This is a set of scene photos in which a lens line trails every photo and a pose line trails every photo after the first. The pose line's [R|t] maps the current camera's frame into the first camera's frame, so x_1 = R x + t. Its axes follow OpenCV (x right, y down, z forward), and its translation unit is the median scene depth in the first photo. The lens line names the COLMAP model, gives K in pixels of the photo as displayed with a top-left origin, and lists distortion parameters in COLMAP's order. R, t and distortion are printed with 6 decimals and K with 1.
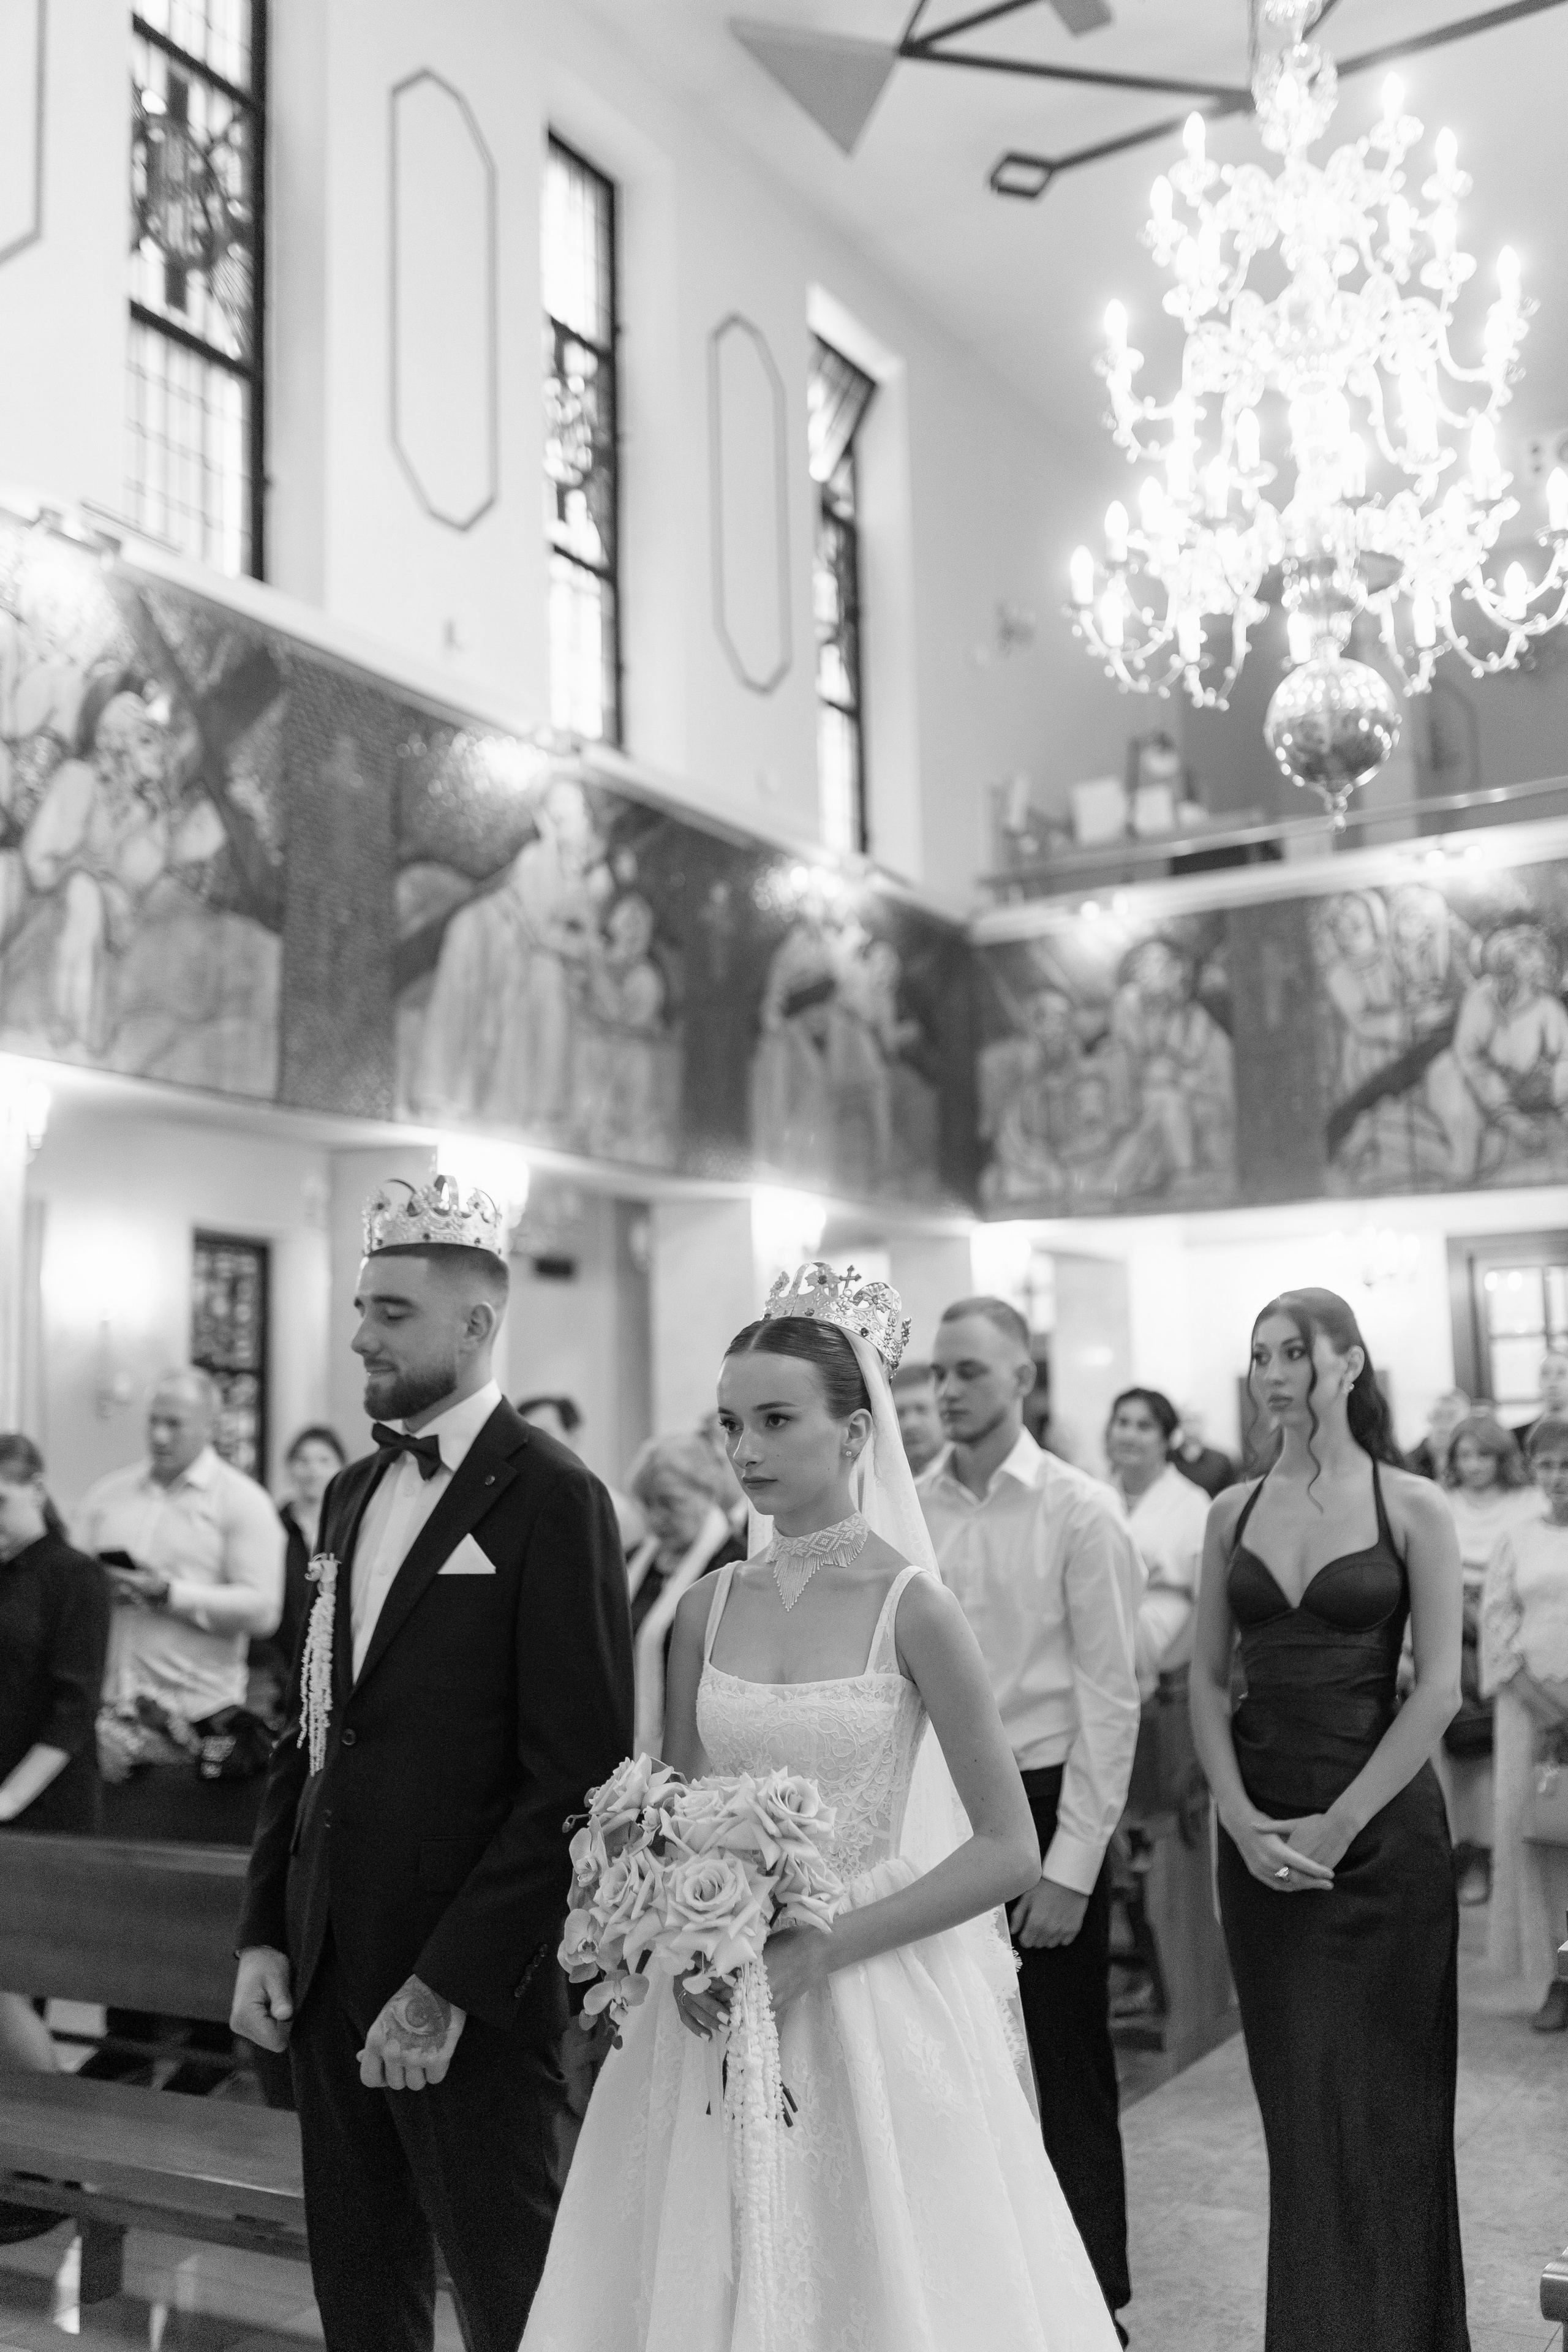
lens RADIAL K [[2233.0, 0, 784.0], [0, 2233.0, 1176.0], [0, 0, 1]] dist [0.011848, -0.003023]
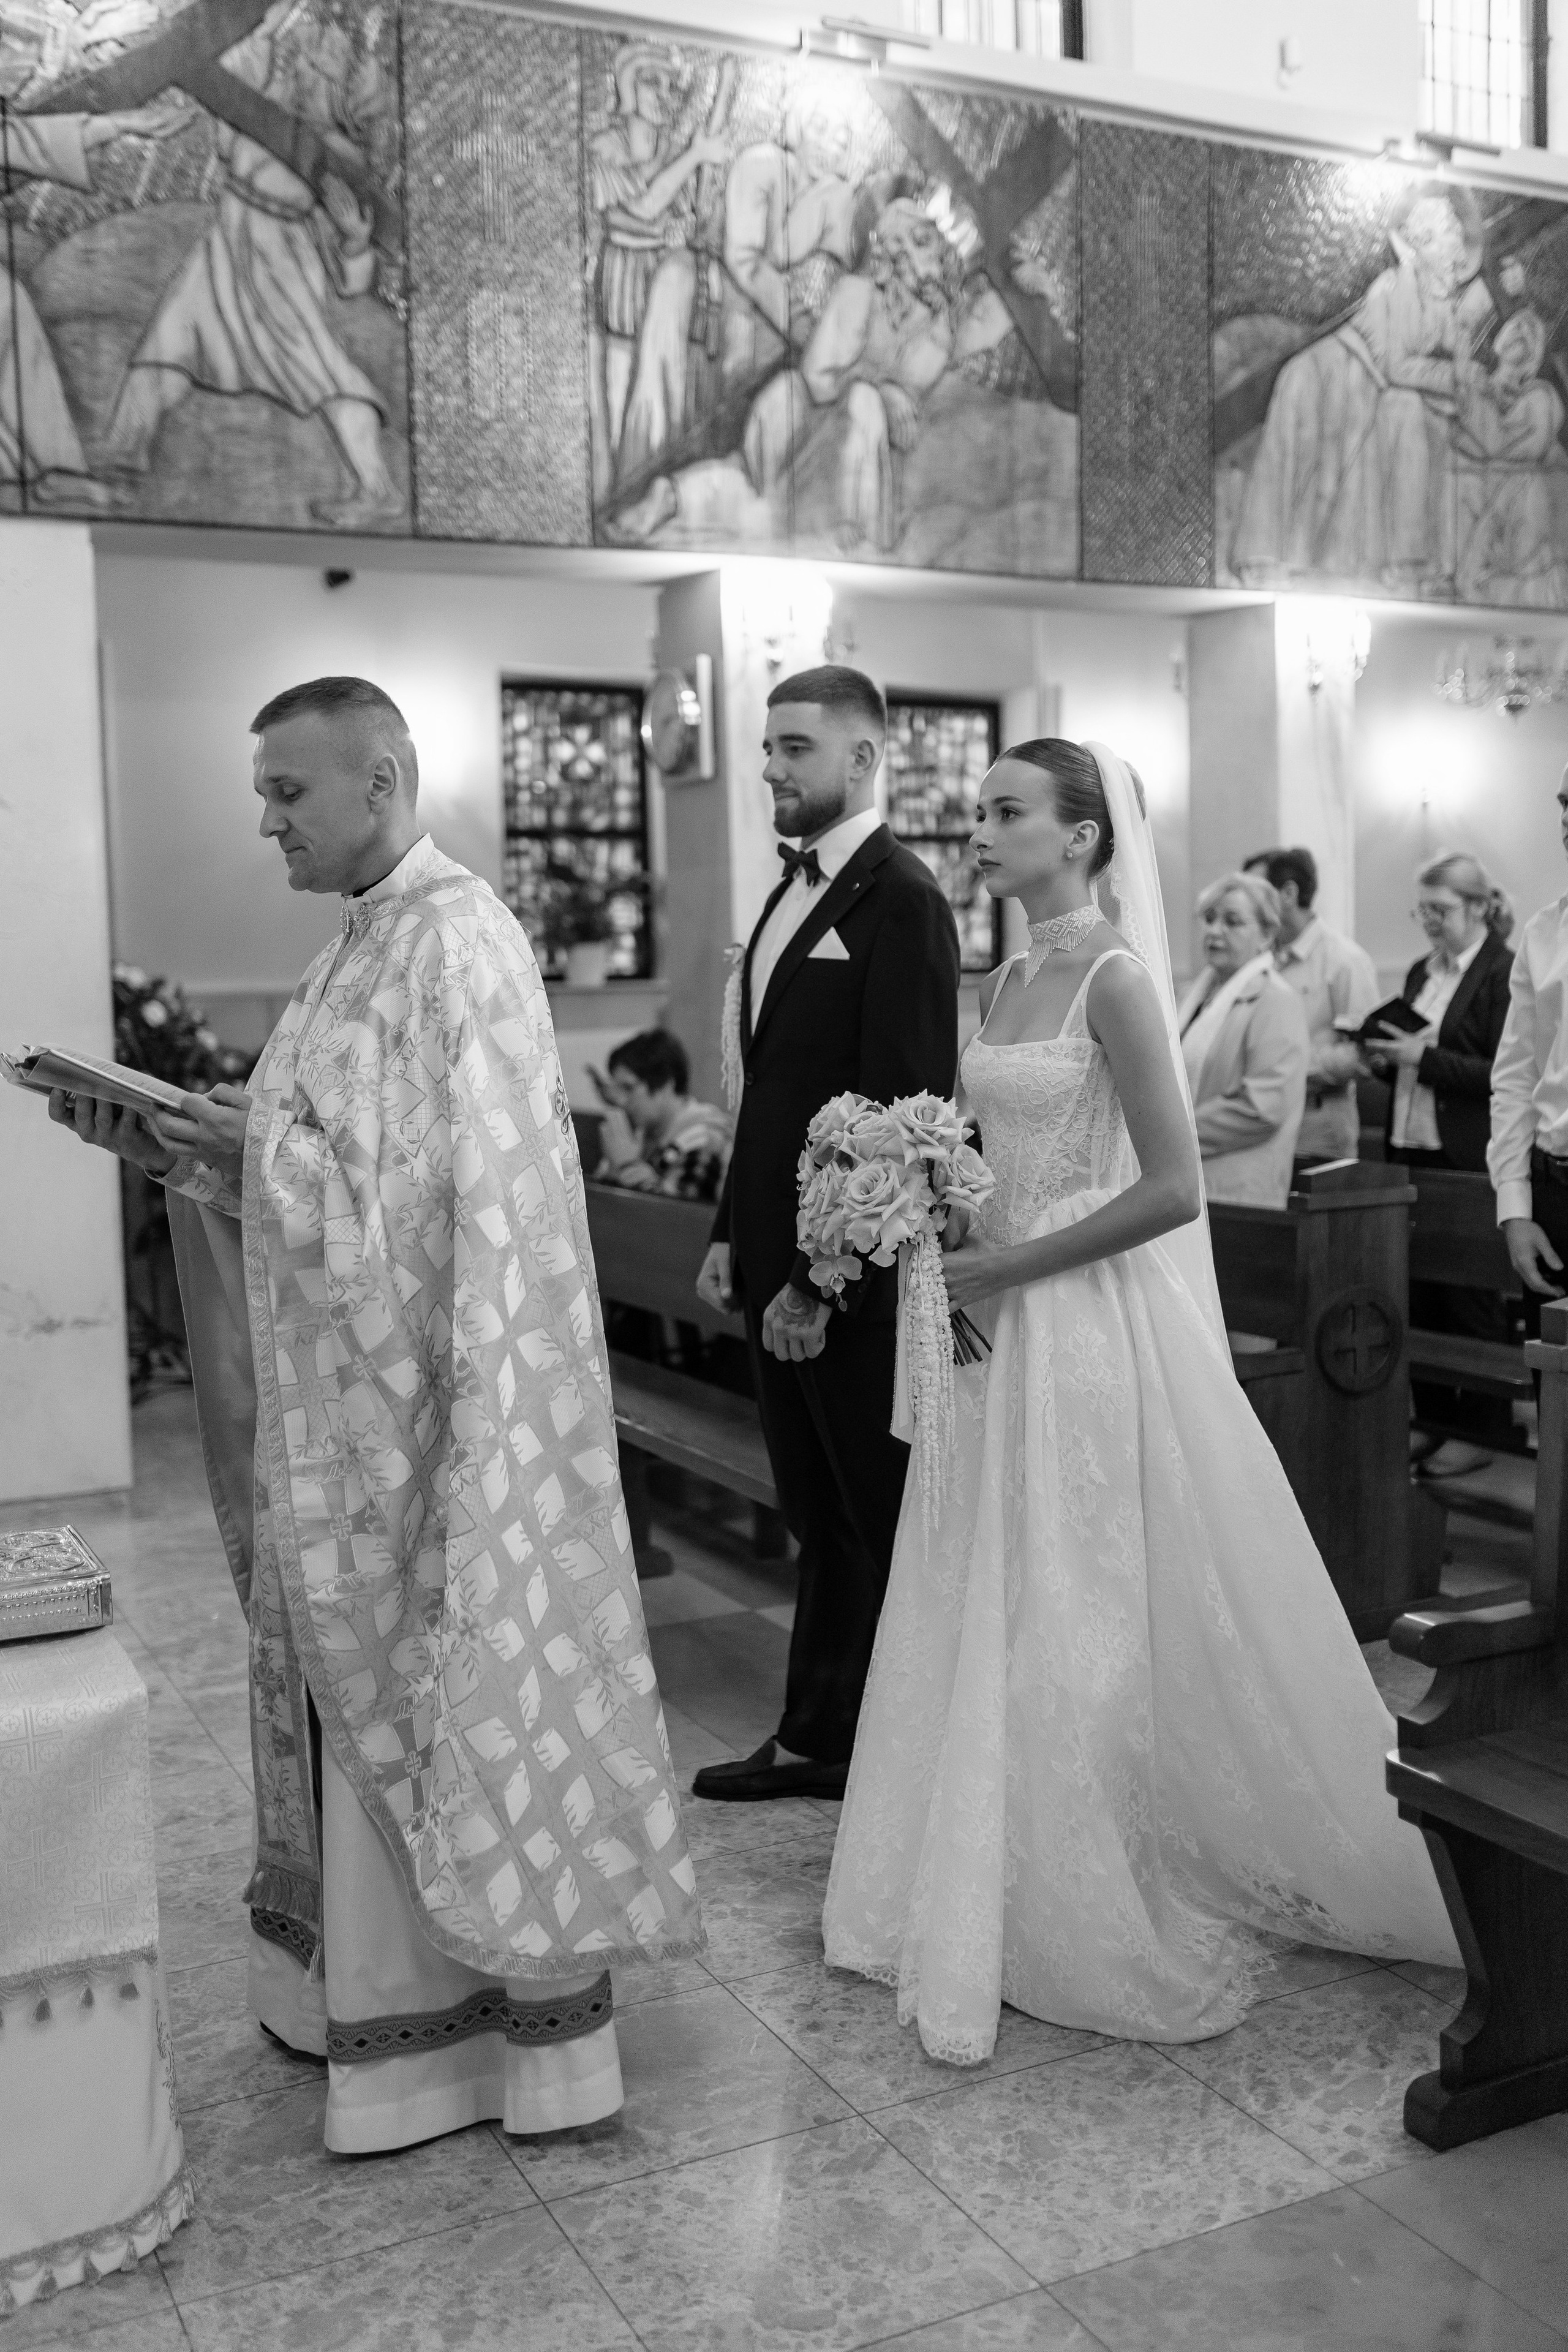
lens RADIAL K [[2228.7, 0, 796.7], [0, 2228.7, 1159.4], [0, 0, 1]] dist [0.005167, 0.001557]
pose [[0.835849, 0.046348, -0.546999, 0.254839], [0.074642, 0.977580, 0.196888, 0.018434], [0.543861, -0.205398, 0.813650, 0.011354]]
